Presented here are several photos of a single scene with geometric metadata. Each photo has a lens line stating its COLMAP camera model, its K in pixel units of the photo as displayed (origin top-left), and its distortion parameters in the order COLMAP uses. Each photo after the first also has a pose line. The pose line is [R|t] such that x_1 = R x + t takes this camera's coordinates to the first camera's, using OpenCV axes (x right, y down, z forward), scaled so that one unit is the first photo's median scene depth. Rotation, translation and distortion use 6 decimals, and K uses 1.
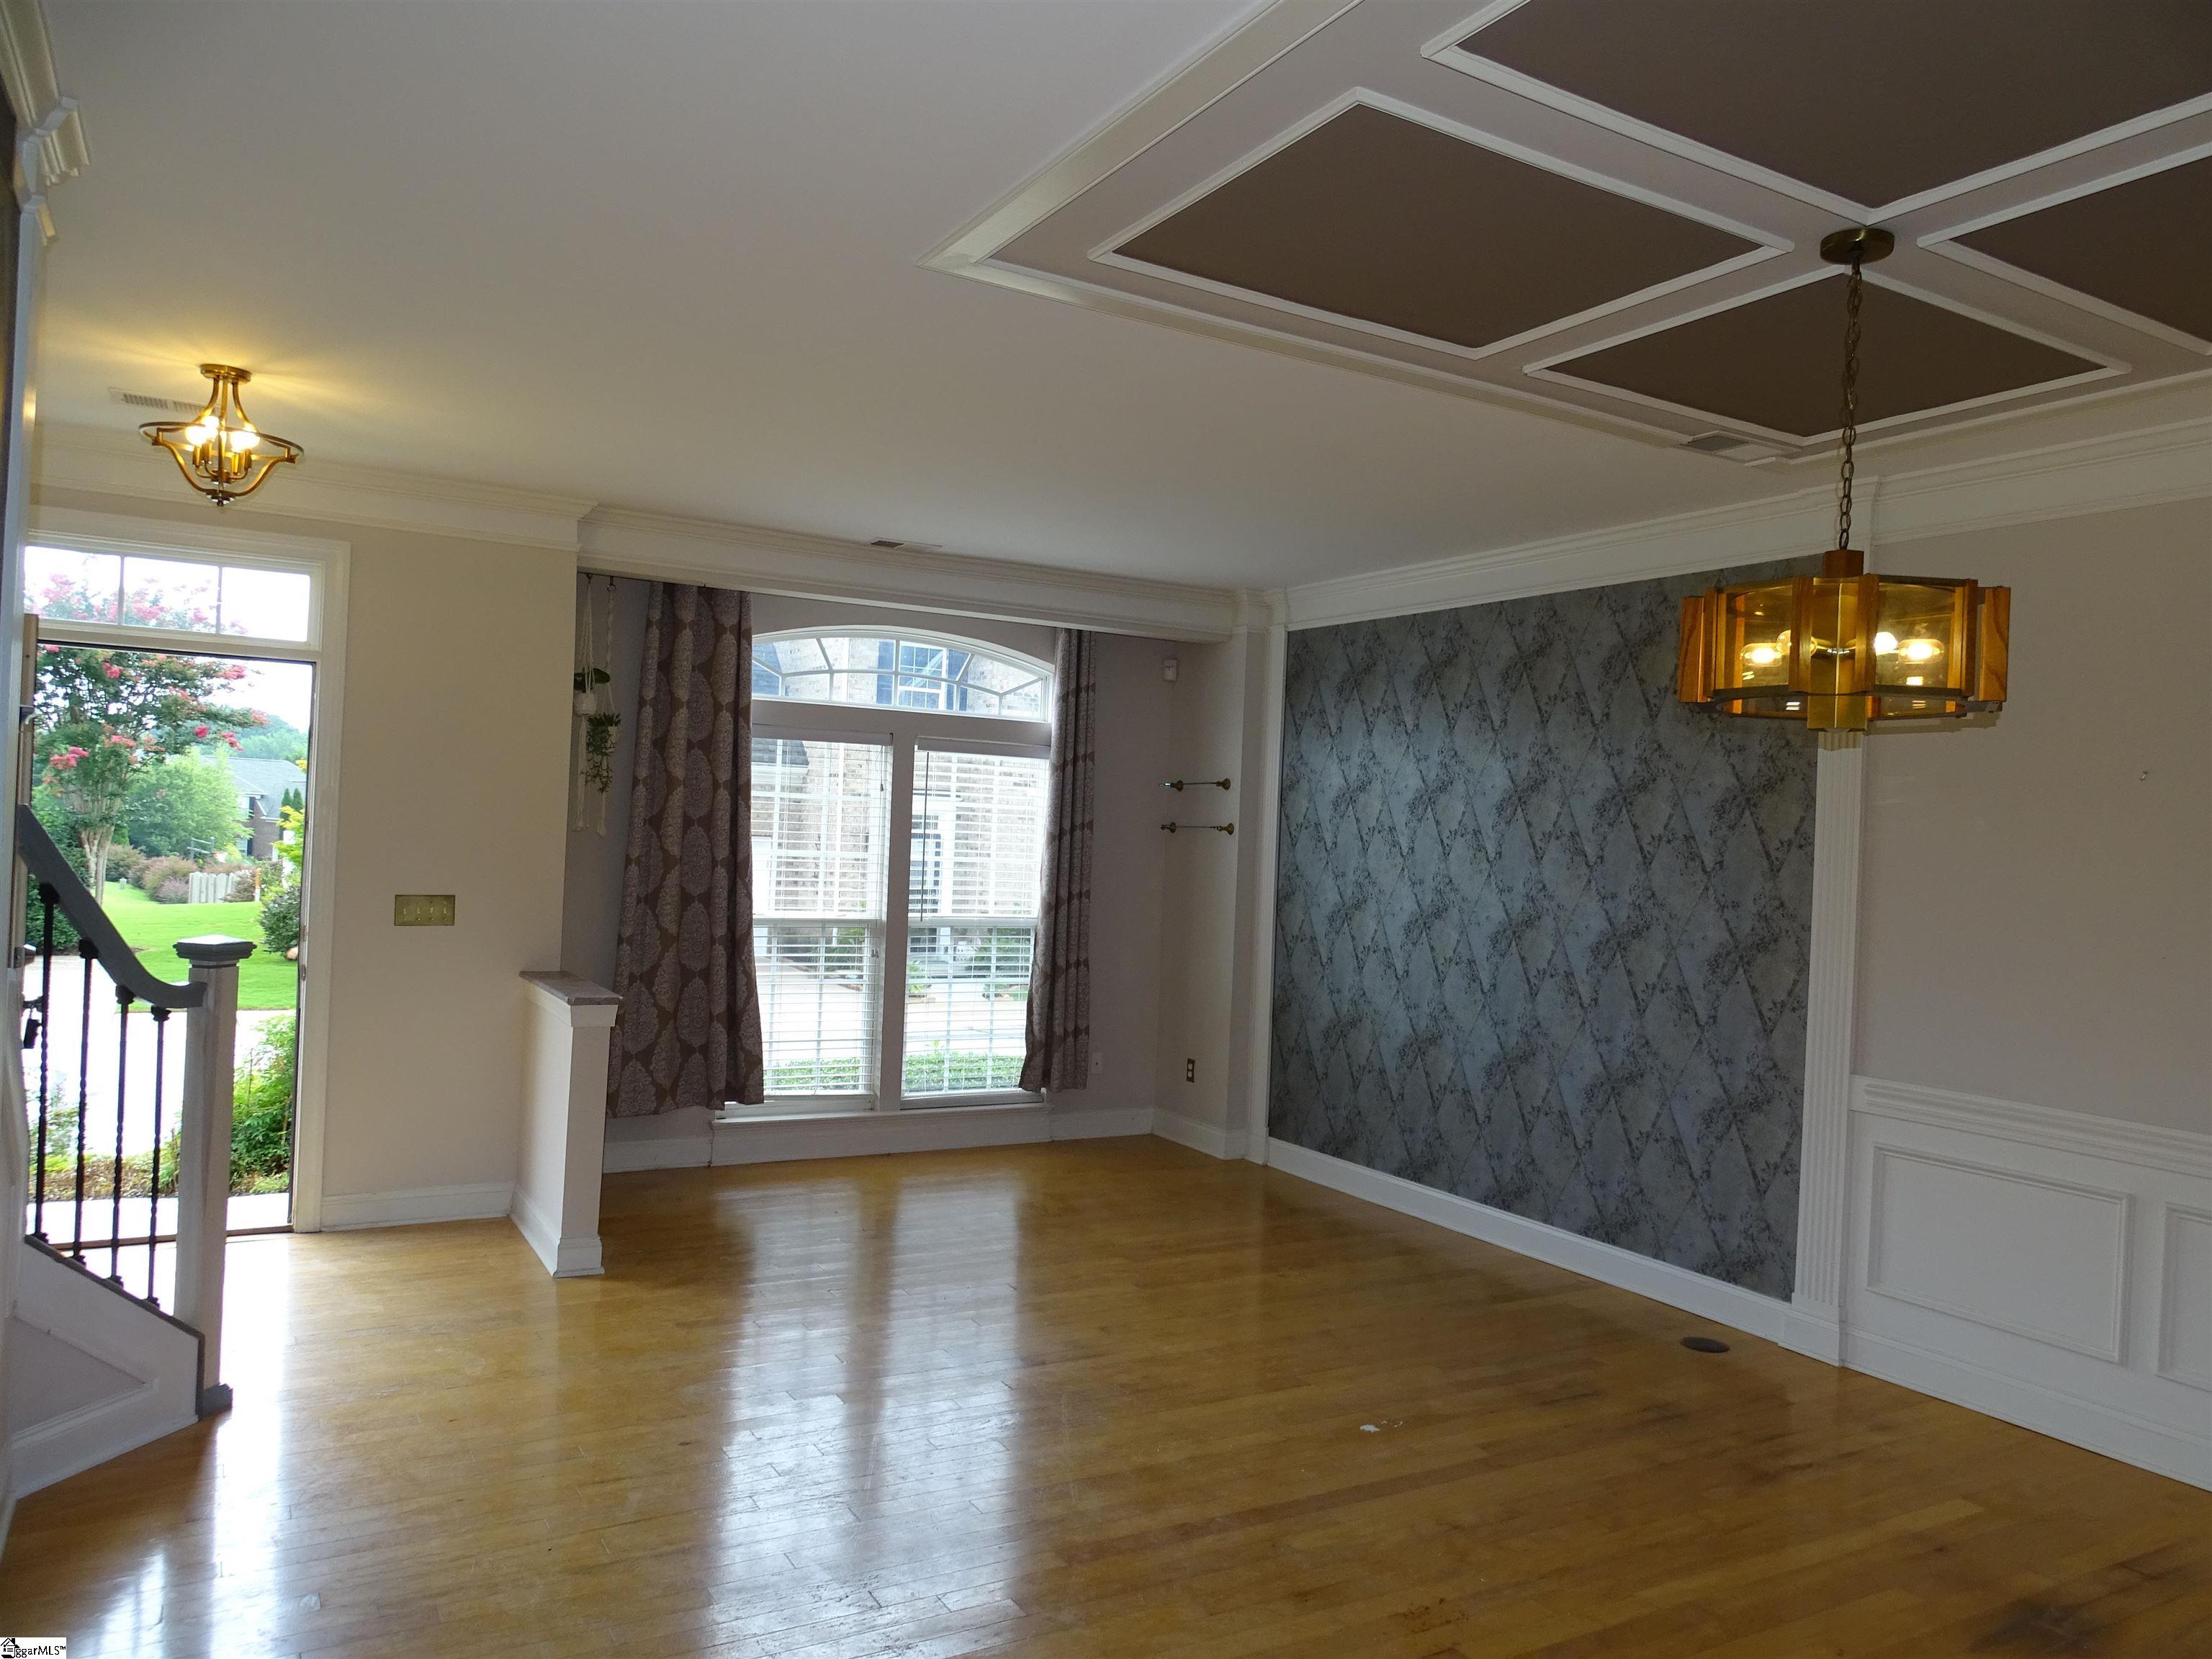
lens RADIAL K [[1577.1, 0, 1120.1], [0, 1577.1, 816.7], [0, 0, 1]] dist [0.004197, -0.000734]
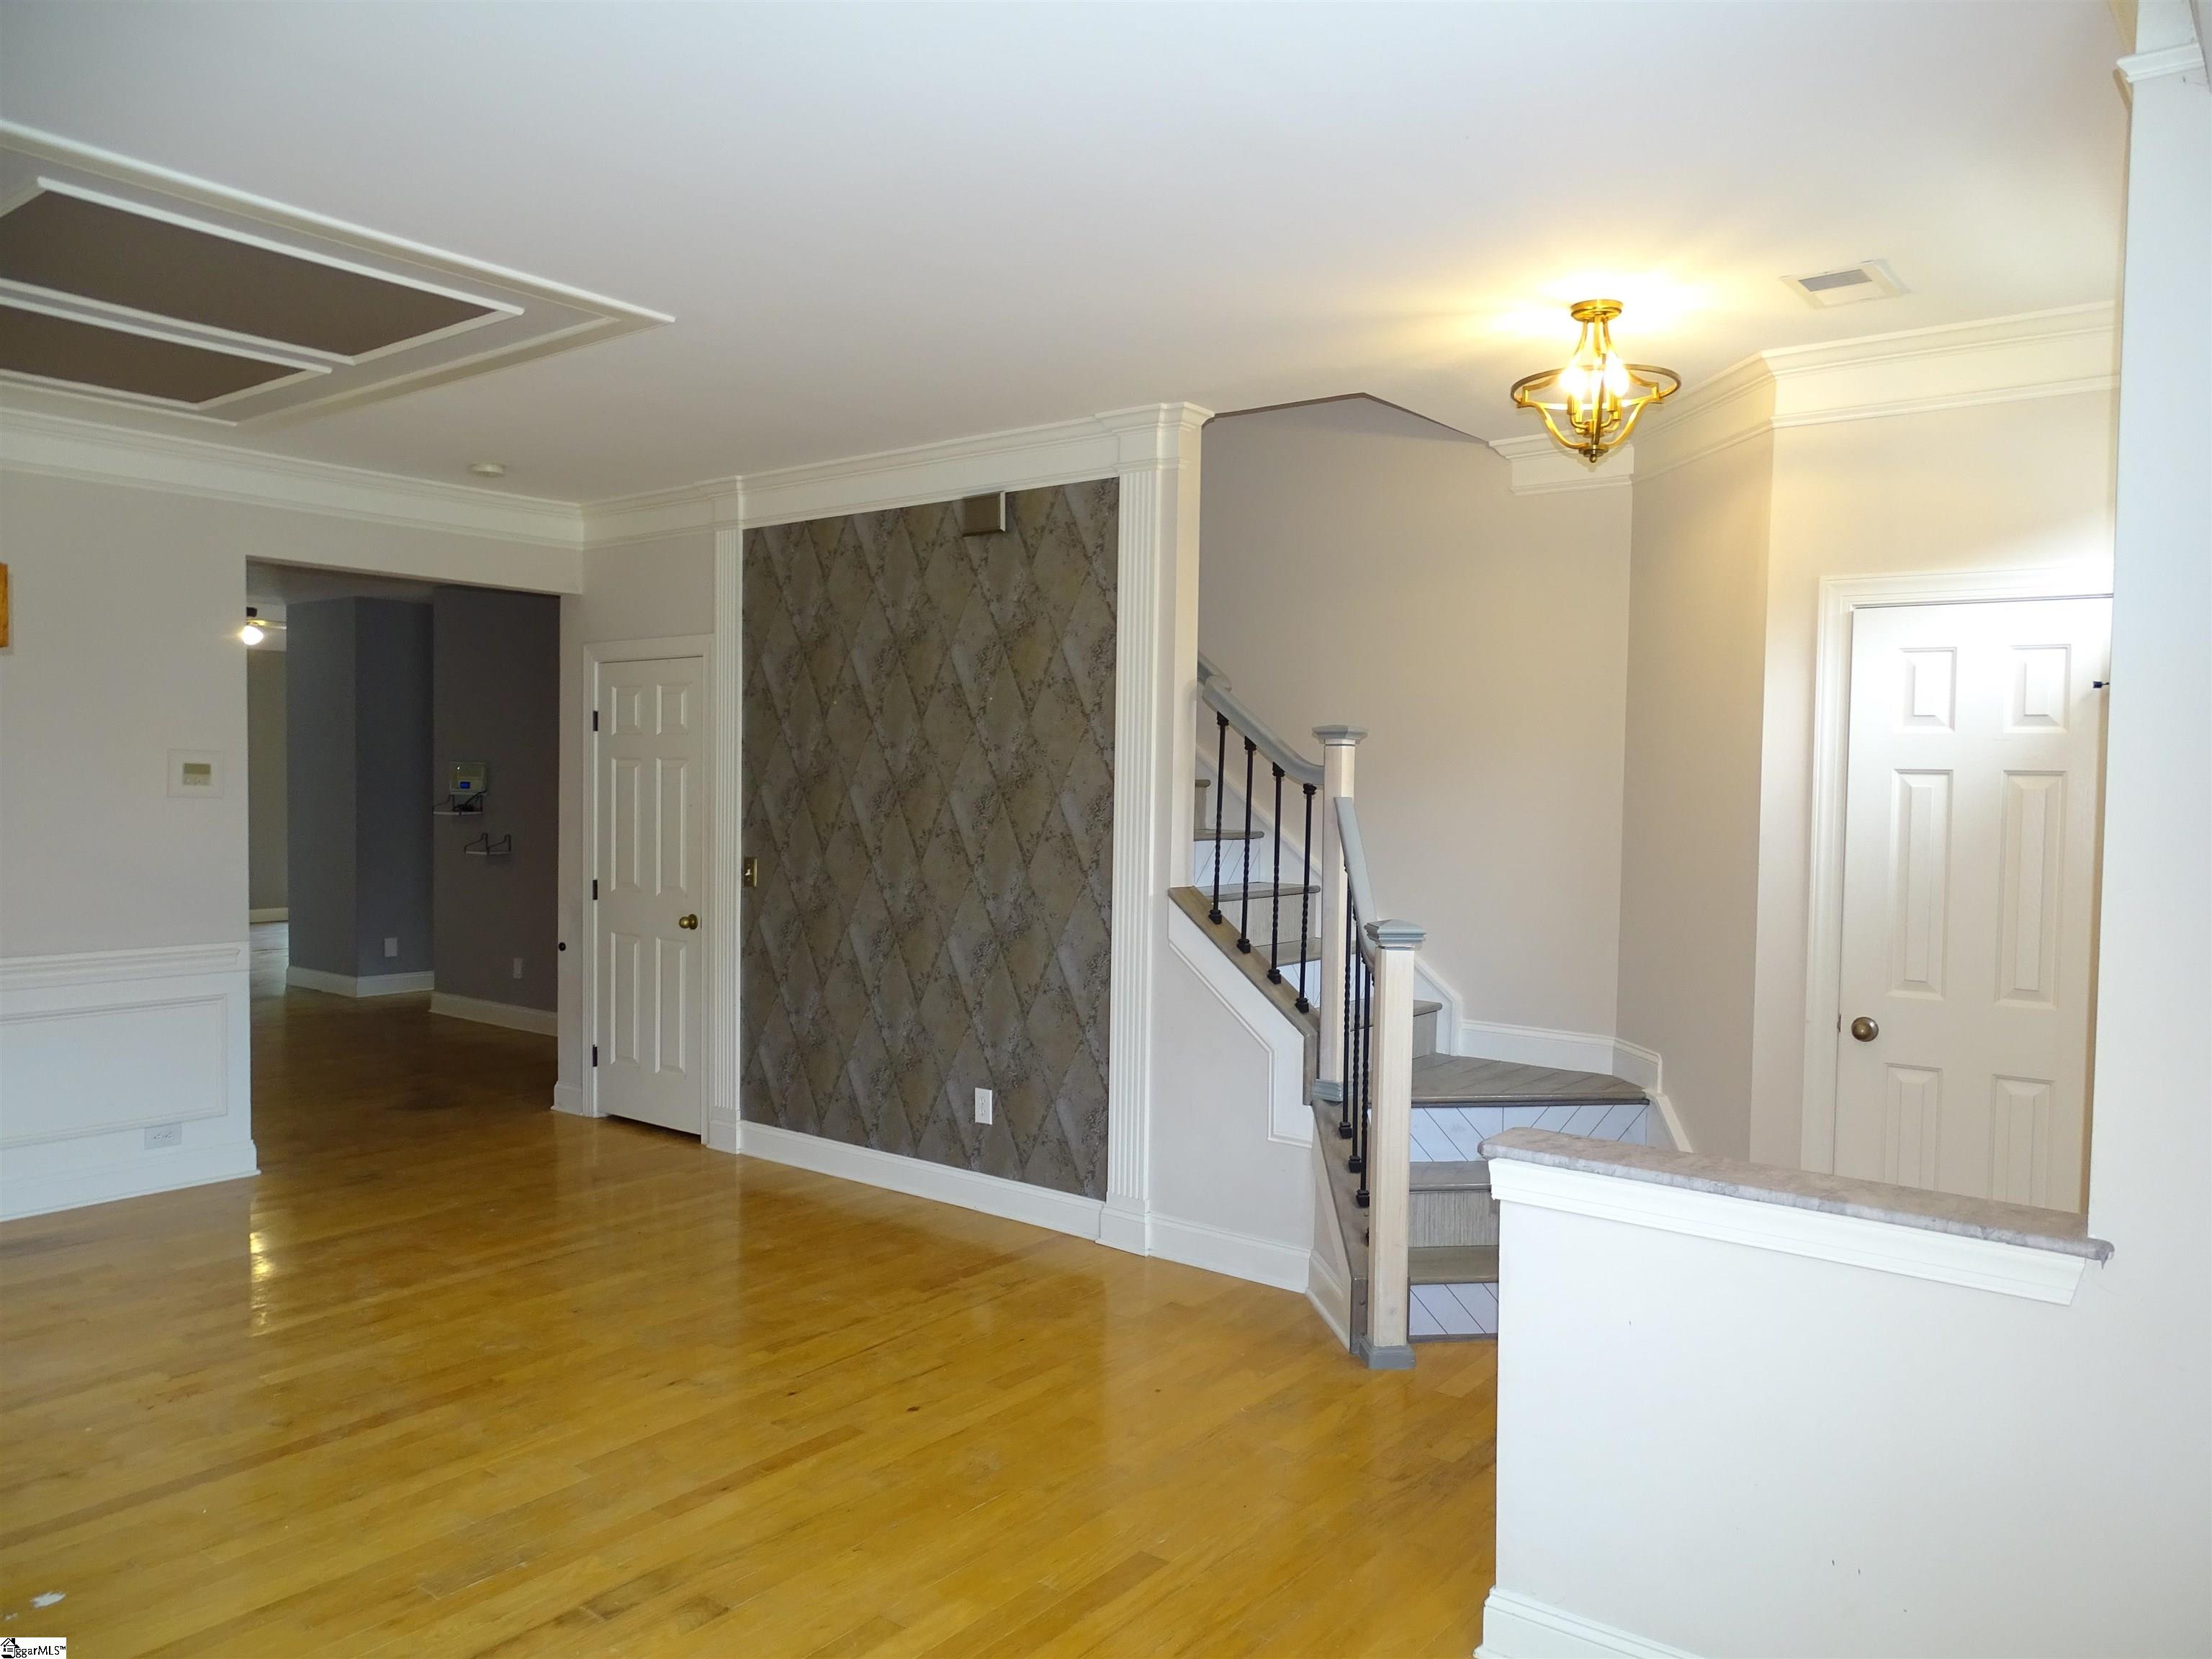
lens RADIAL K [[1577.1, 0, 1114.8], [0, 1577.1, 841.8], [0, 0, 1]] dist [0.004197, -0.000734]
pose [[-0.931314, -0.040374, -0.361972, -0.012623], [-0.052753, 0.998310, 0.024378, 0.003864], [0.360376, 0.041798, -0.931870, 1.310838]]
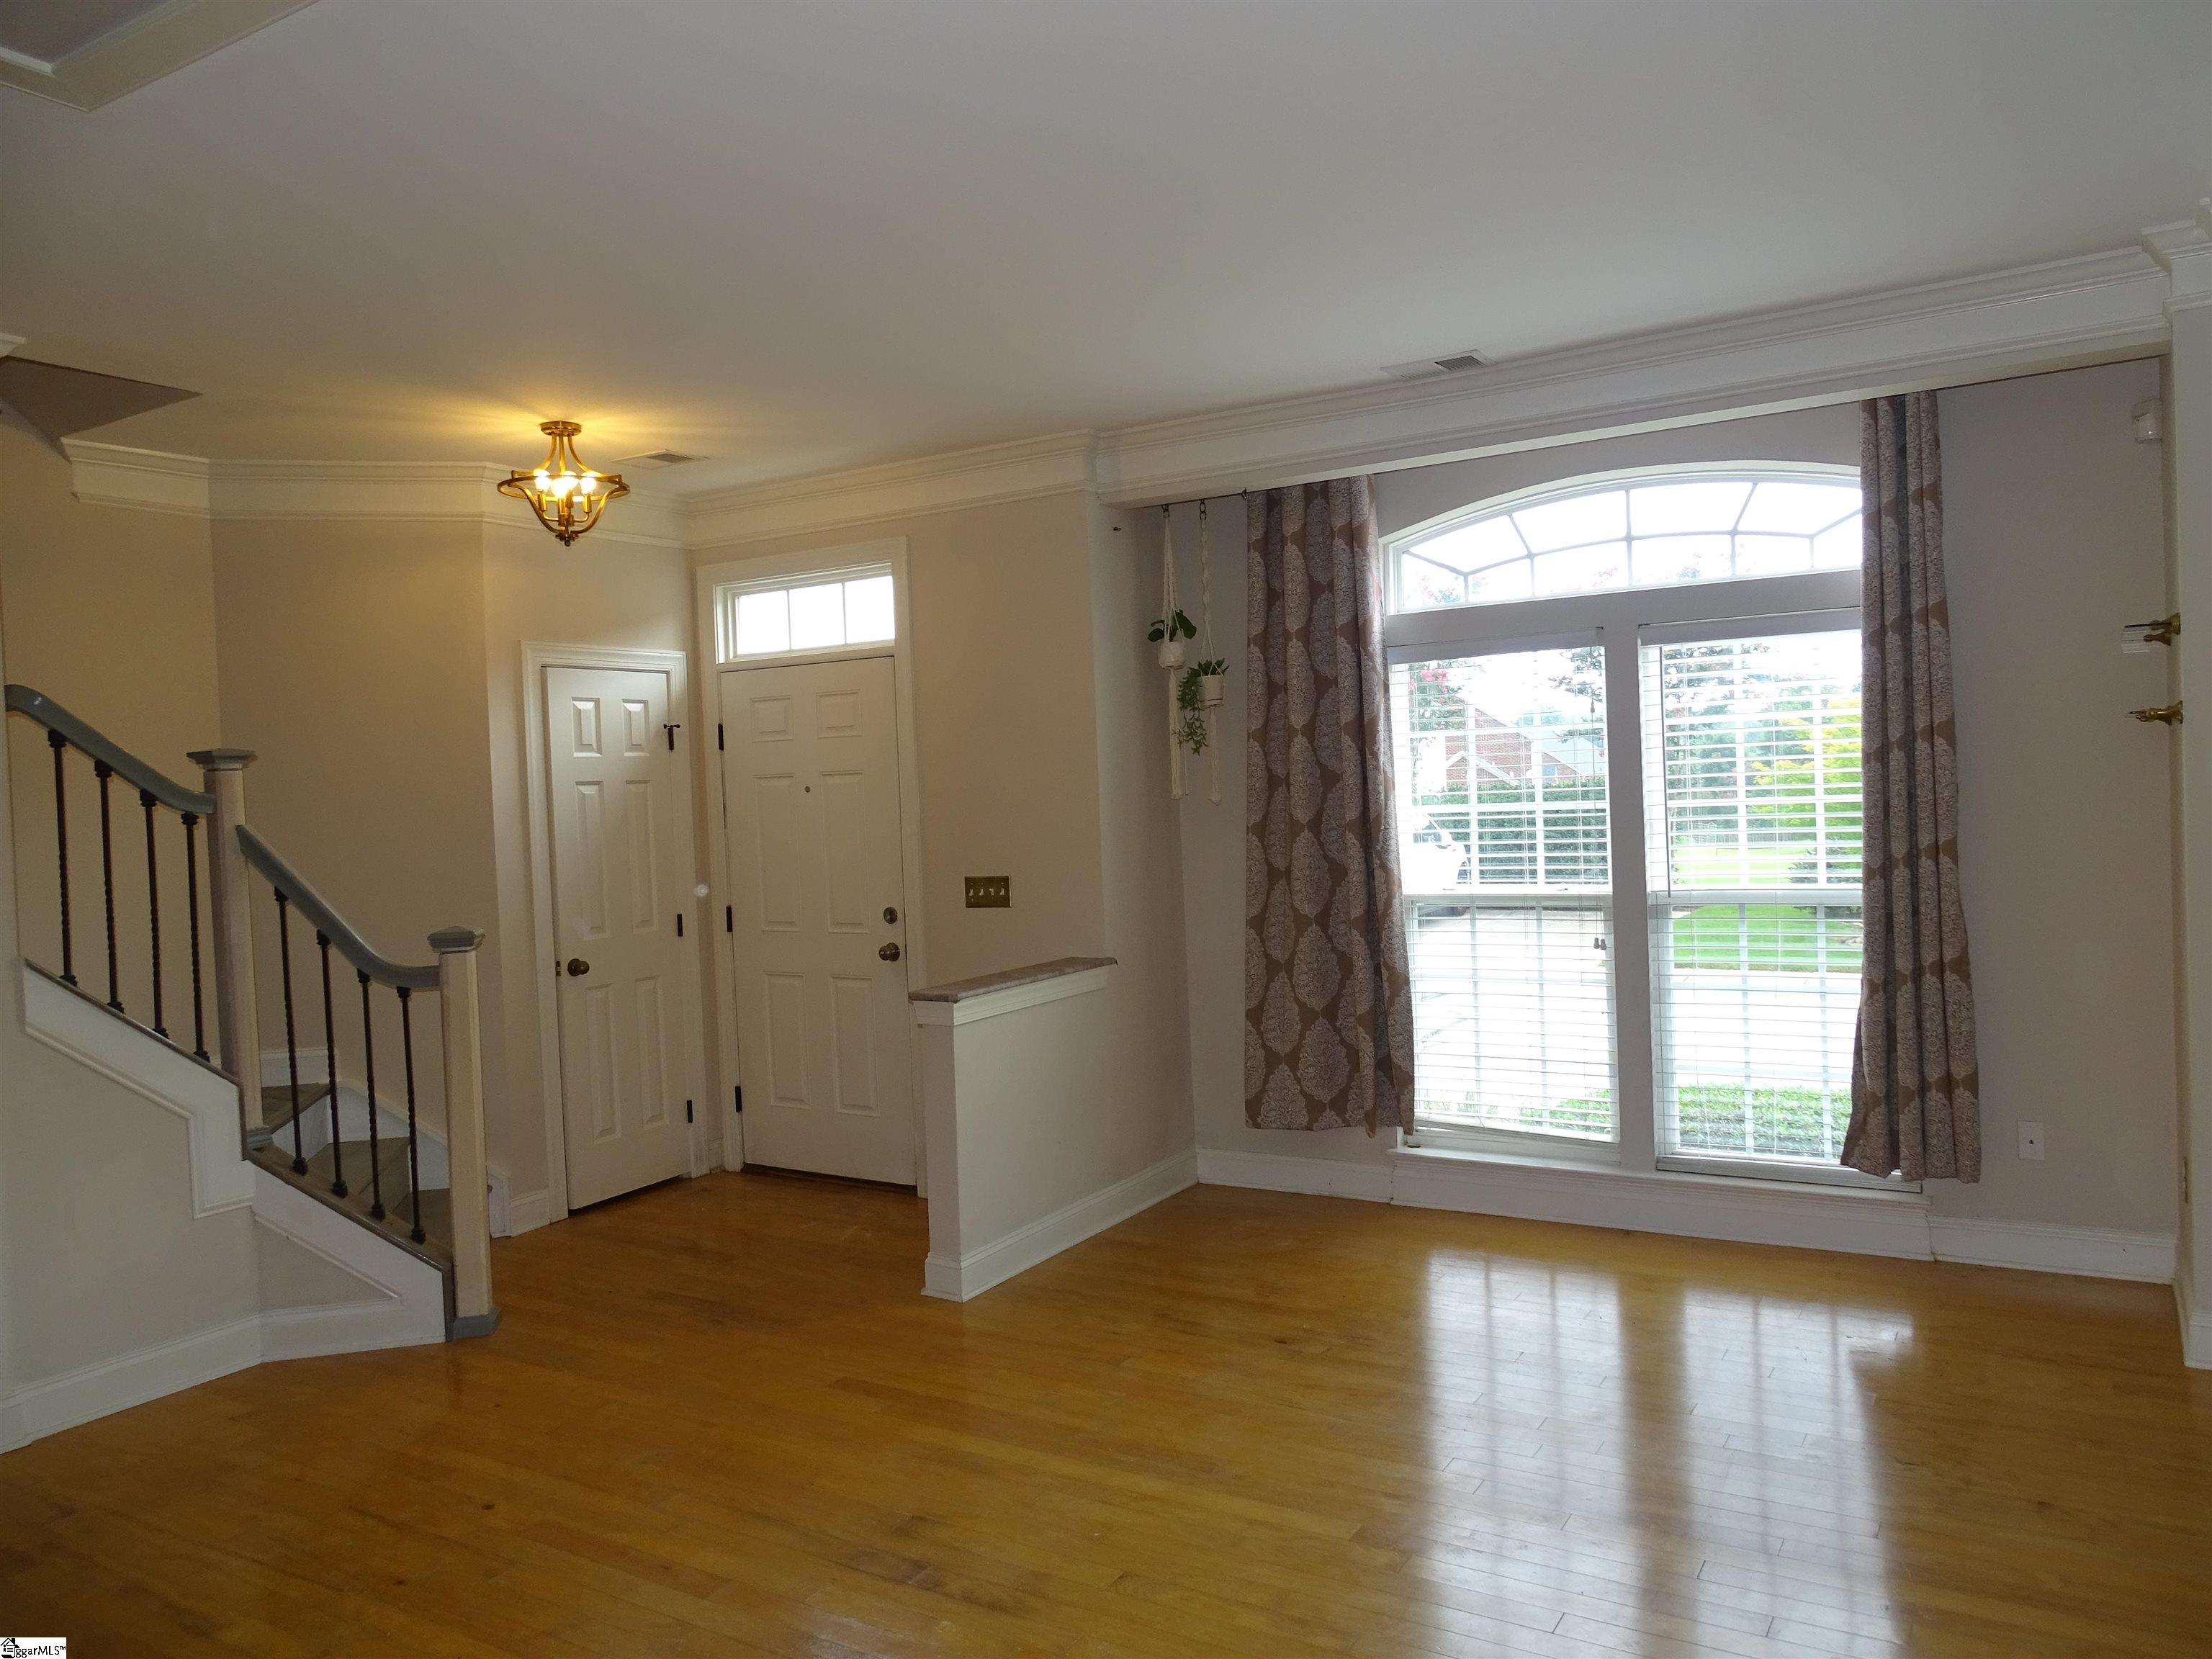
lens RADIAL K [[1577.1, 0, 1123.8], [0, 1577.1, 834.4], [0, 0, 1]] dist [0.004197, -0.000734]
pose [[0.461877, -0.035803, -0.886221, 0.463180], [0.069797, 0.997554, -0.003924, 0.032754], [0.884193, -0.060043, 0.463246, 0.610677]]
